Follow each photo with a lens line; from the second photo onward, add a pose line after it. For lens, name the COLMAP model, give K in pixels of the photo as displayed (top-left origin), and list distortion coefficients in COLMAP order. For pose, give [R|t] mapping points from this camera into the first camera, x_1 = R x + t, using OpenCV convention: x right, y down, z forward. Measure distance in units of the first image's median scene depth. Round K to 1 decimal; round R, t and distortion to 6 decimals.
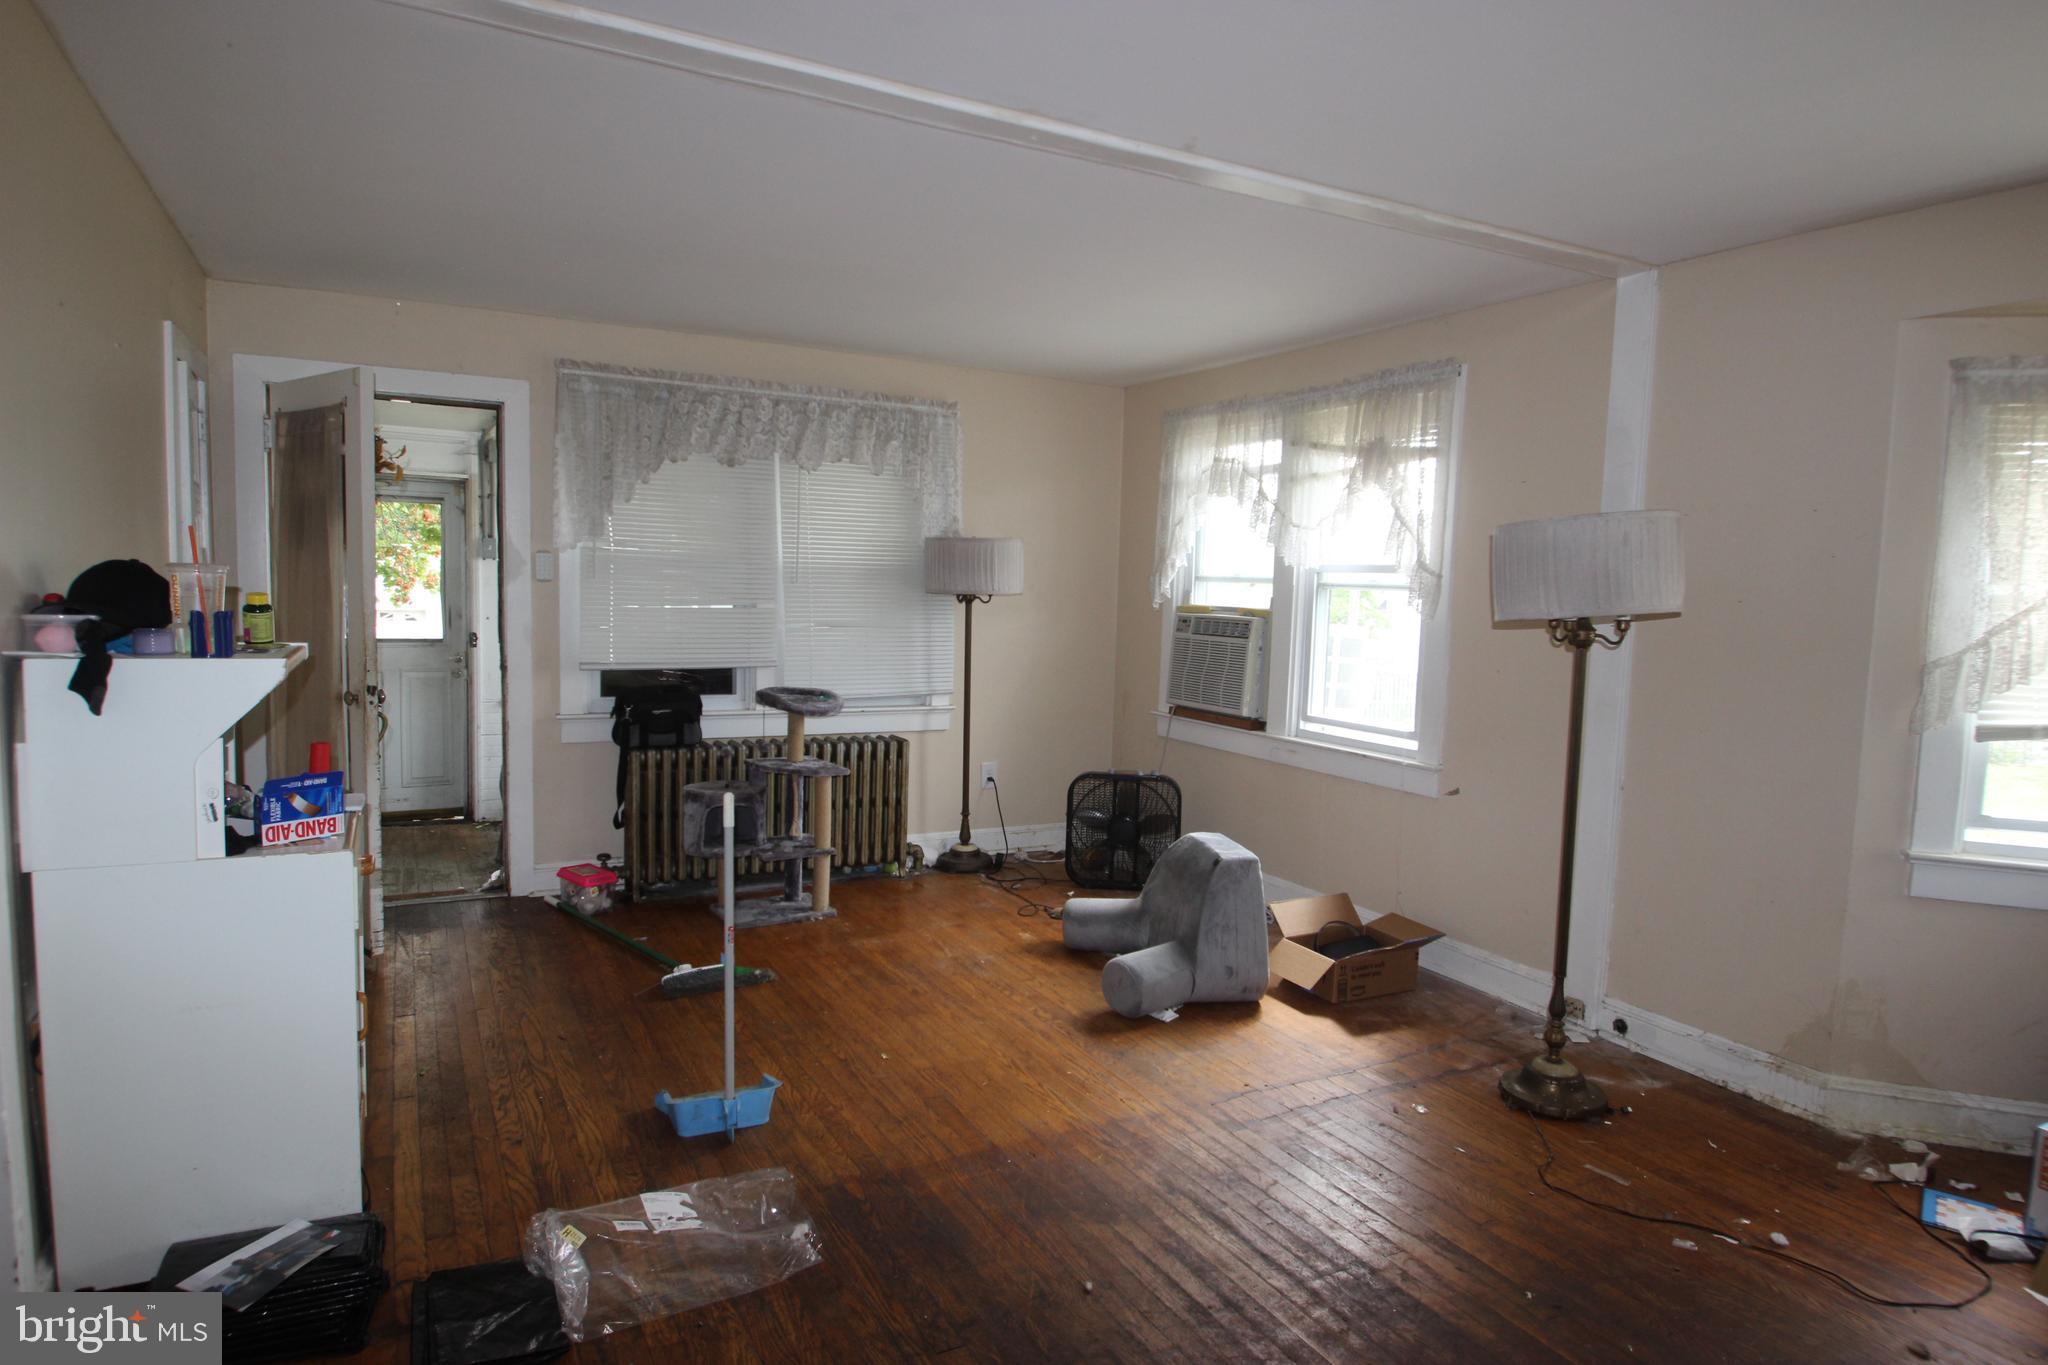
lens RADIAL K [[1212.4, 0, 1030.2], [0, 1212.4, 686.4], [0, 0, 1]] dist [-0.002546, -0.018191]
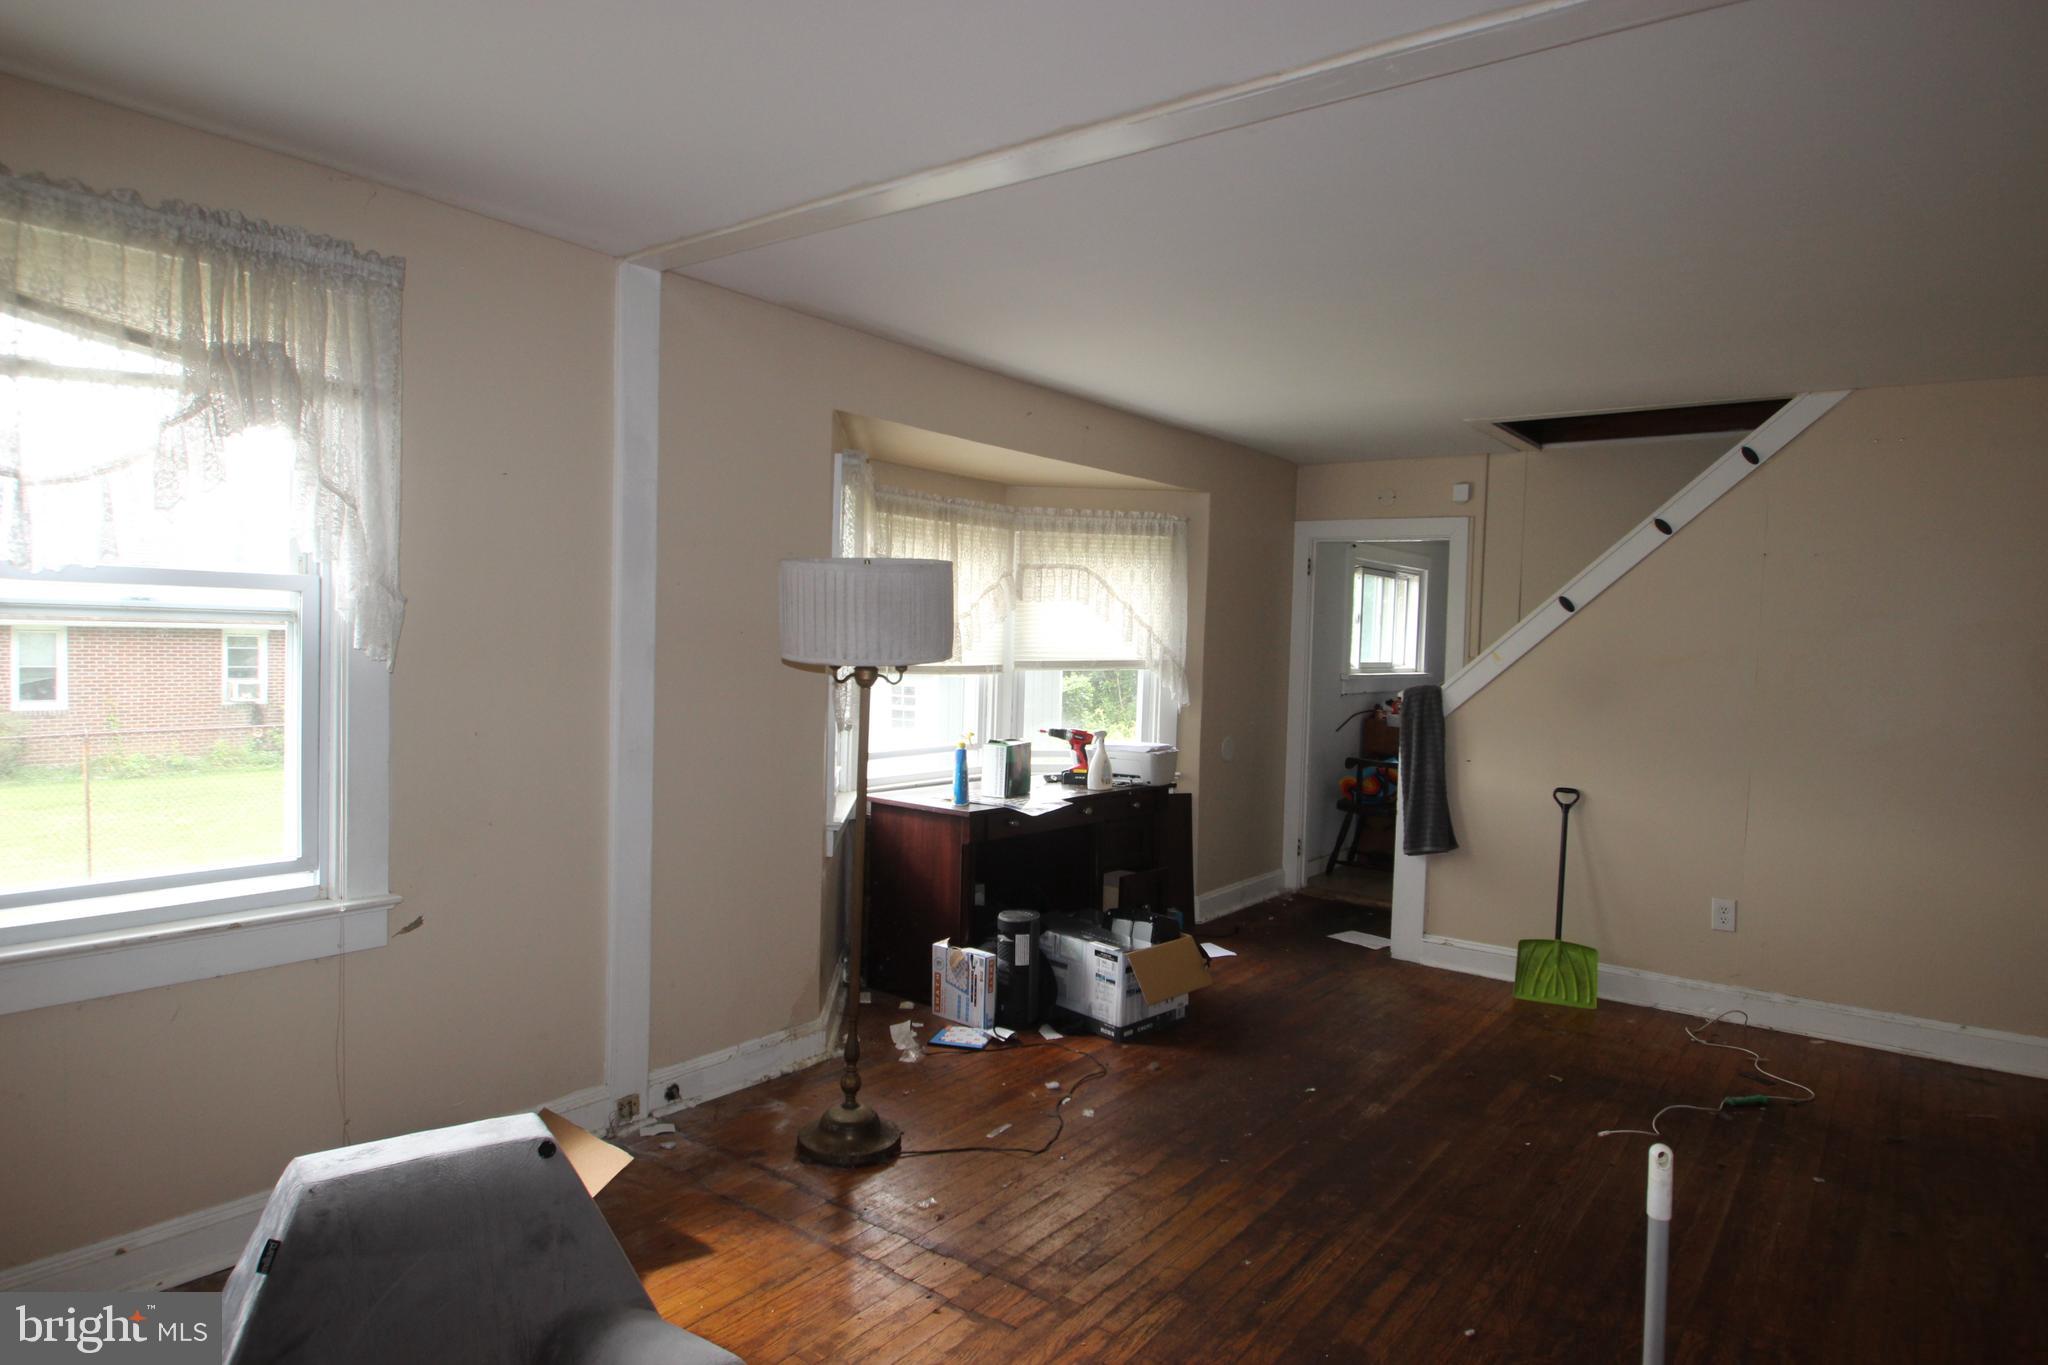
lens RADIAL K [[1212.4, 0, 1030.2], [0, 1212.4, 686.4], [0, 0, 1]] dist [-0.002546, -0.018191]
pose [[-0.424496, -0.080108, 0.901879, -0.490863], [0.037407, 0.993676, 0.105868, -0.129224], [-0.904657, 0.078677, -0.418816, 1.249014]]
